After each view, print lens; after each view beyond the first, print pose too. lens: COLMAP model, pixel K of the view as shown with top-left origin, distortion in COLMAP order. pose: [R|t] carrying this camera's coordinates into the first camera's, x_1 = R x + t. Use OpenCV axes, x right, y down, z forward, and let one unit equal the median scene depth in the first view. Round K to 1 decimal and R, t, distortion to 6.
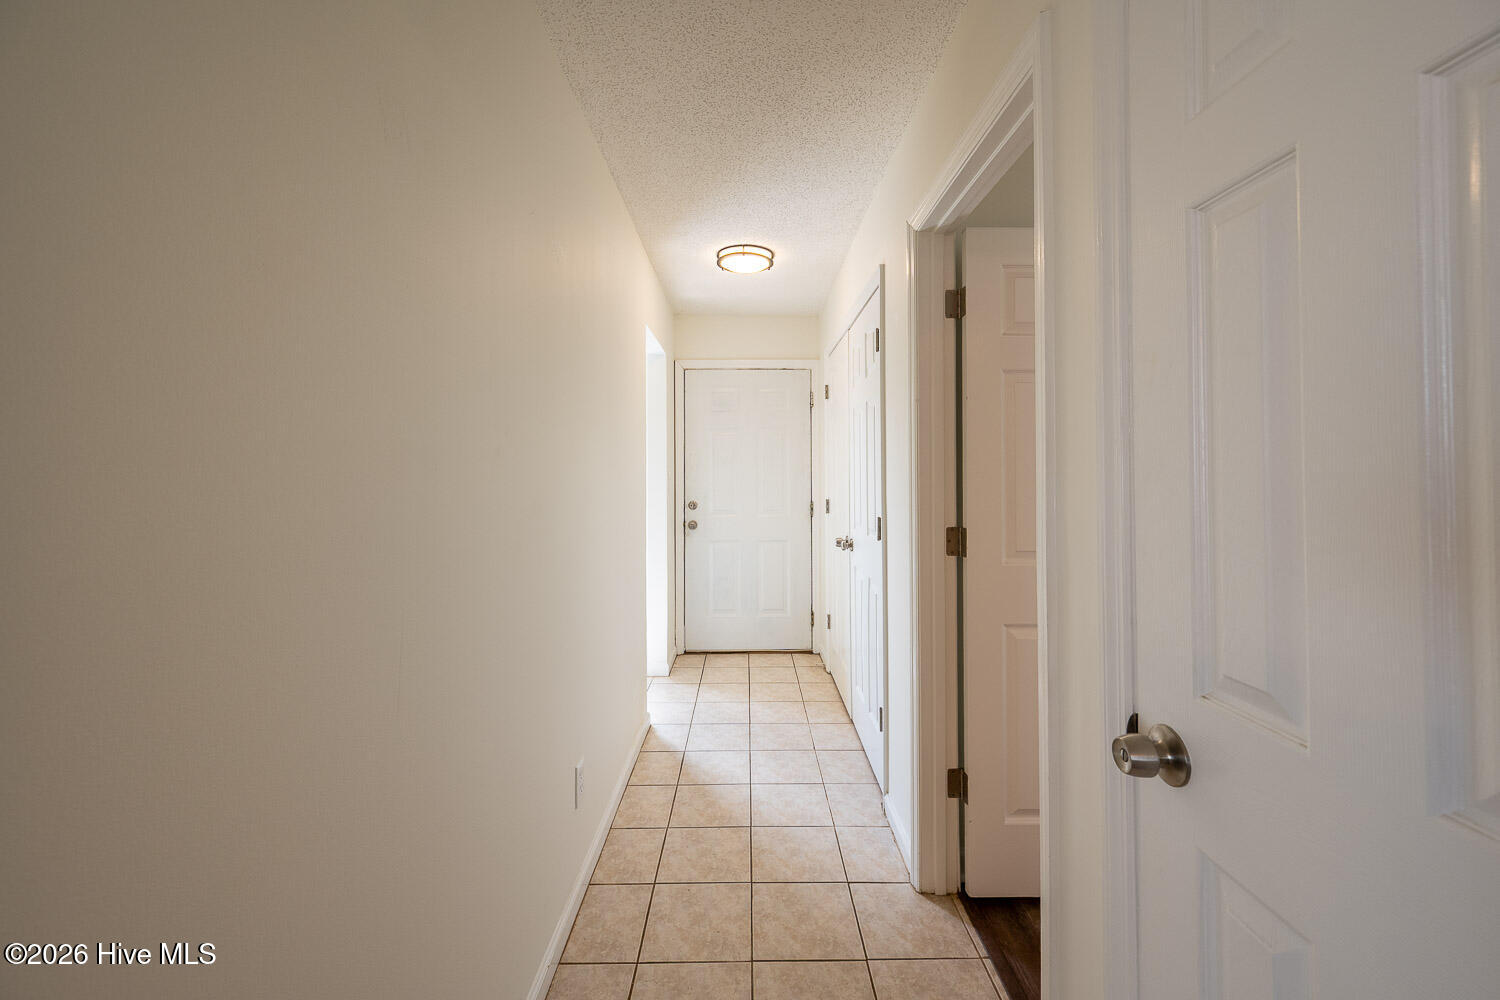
lens RADIAL K [[614.3, 0, 753.1], [0, 614.3, 492.2], [0, 0, 1]] dist [-0.007122, -0.000014]
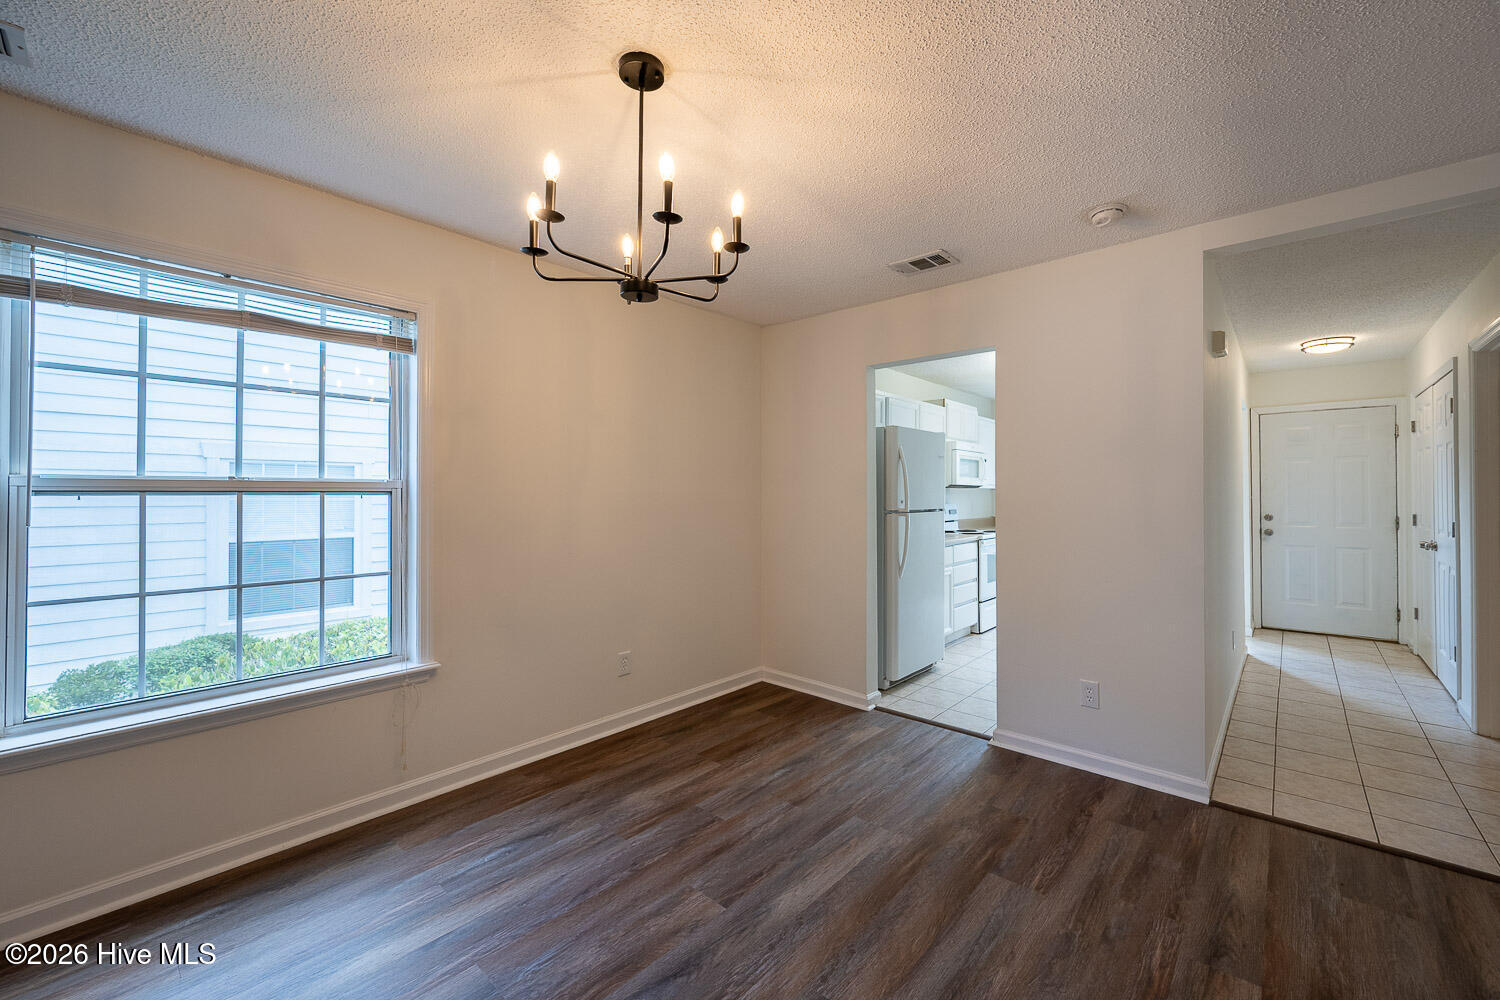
lens RADIAL K [[614.3, 0, 753.1], [0, 614.3, 492.2], [0, 0, 1]] dist [-0.007122, -0.000014]
pose [[0.743306, -0.003504, -0.668942, -0.047141], [-0.015732, 0.999618, -0.022717, 0.015642], [0.668766, 0.027409, 0.742967, -0.791987]]
